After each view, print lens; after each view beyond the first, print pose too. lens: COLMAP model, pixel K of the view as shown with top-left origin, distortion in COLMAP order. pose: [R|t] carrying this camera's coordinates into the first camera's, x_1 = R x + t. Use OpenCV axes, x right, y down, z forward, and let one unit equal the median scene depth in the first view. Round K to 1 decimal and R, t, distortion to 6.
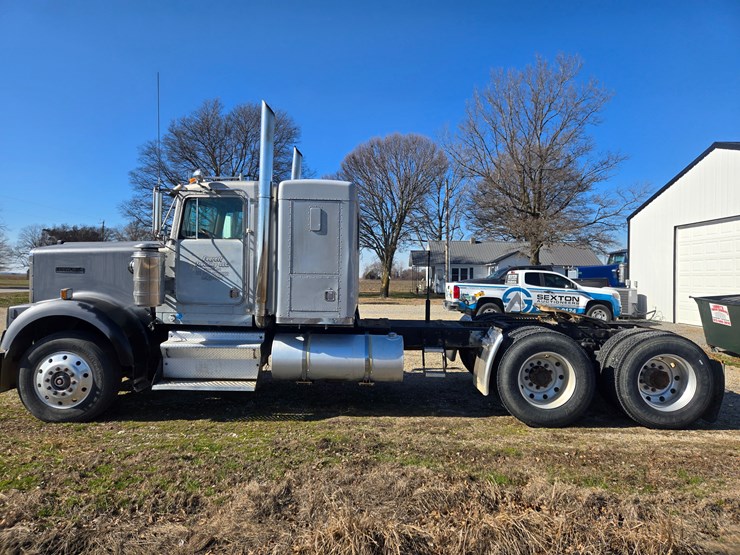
lens RADIAL K [[488.3, 0, 370.0], [0, 488.3, 269.4], [0, 0, 1]] dist [0.087449, -0.059921]
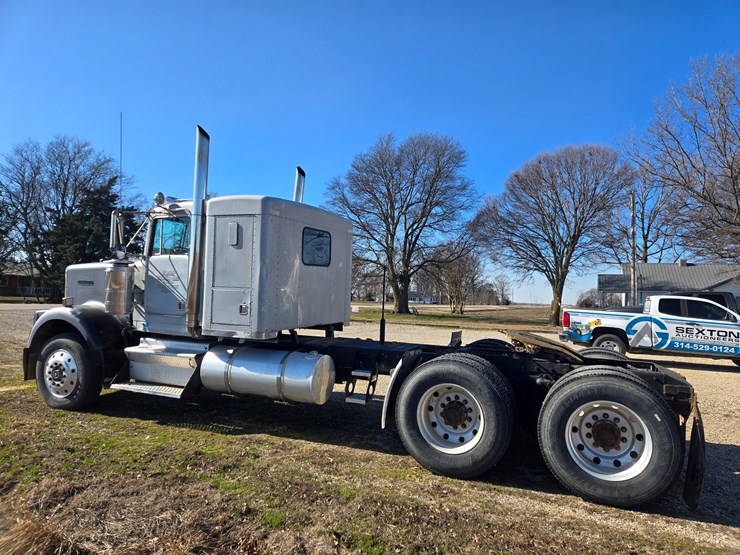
lens RADIAL K [[488.3, 0, 377.4], [0, 488.3, 268.4], [0, 0, 1]] dist [0.087449, -0.059921]
pose [[0.920285, -0.003296, -0.391234, 0.548738], [-0.017516, 0.998615, -0.049616, 0.014946], [0.390856, 0.052514, 0.918953, 0.171085]]
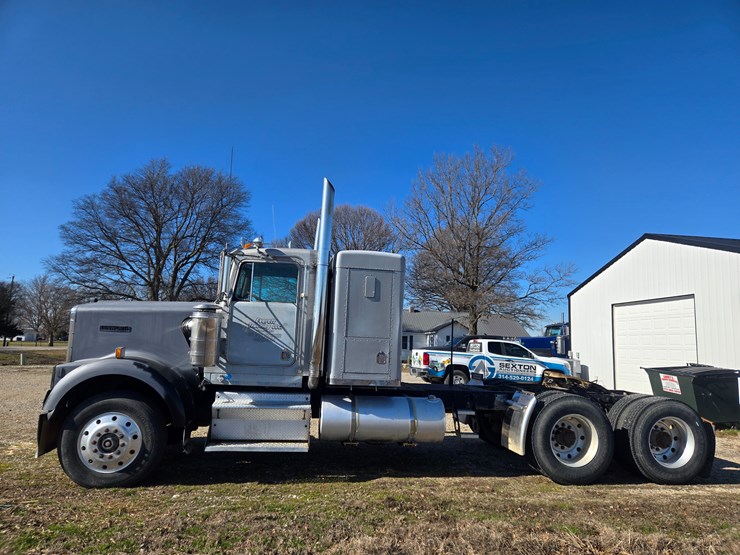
lens RADIAL K [[488.3, 0, 369.8], [0, 488.3, 281.6], [0, 0, 1]] dist [0.087449, -0.059921]
pose [[0.988318, 0.041546, 0.146633, -0.262418], [-0.025127, 0.993379, -0.112104, 0.006999], [-0.150319, 0.107110, 0.982818, -0.061466]]
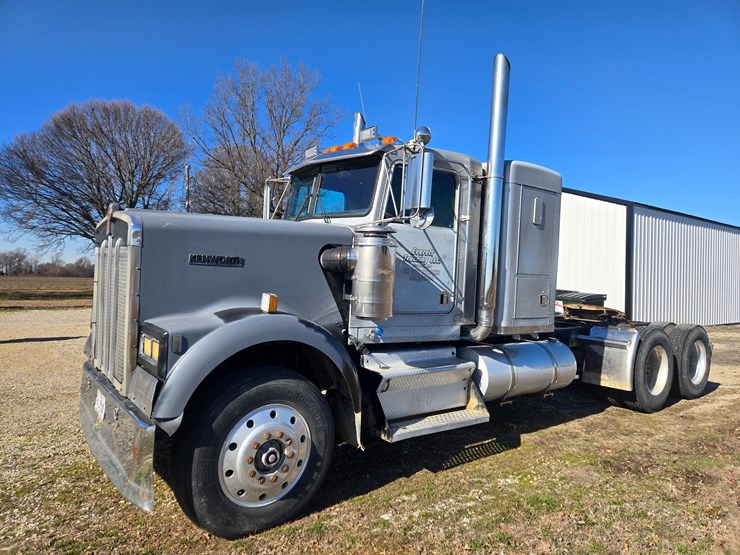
lens RADIAL K [[488.3, 0, 368.5], [0, 488.3, 275.7], [0, 0, 1]] dist [0.087449, -0.059921]
pose [[0.791826, 0.013182, 0.610605, -0.845459], [-0.023633, 0.999680, 0.009066, 0.009690], [-0.610290, -0.021609, 0.791883, 0.477072]]
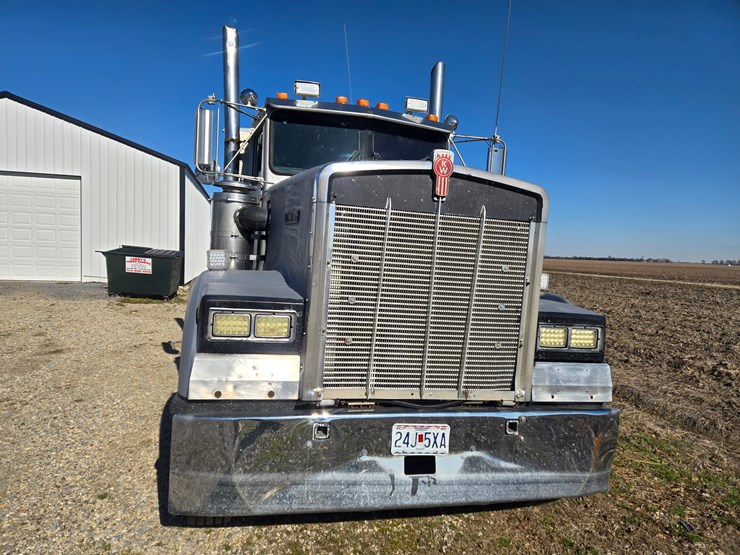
lens RADIAL K [[488.3, 0, 364.7], [0, 488.3, 284.7], [0, 0, 1]] dist [0.087449, -0.059921]
pose [[-0.232879, -0.088396, 0.968480, -1.118911], [-0.059608, 0.995286, 0.076509, 0.016326], [-0.970677, -0.039912, -0.237050, 1.309496]]
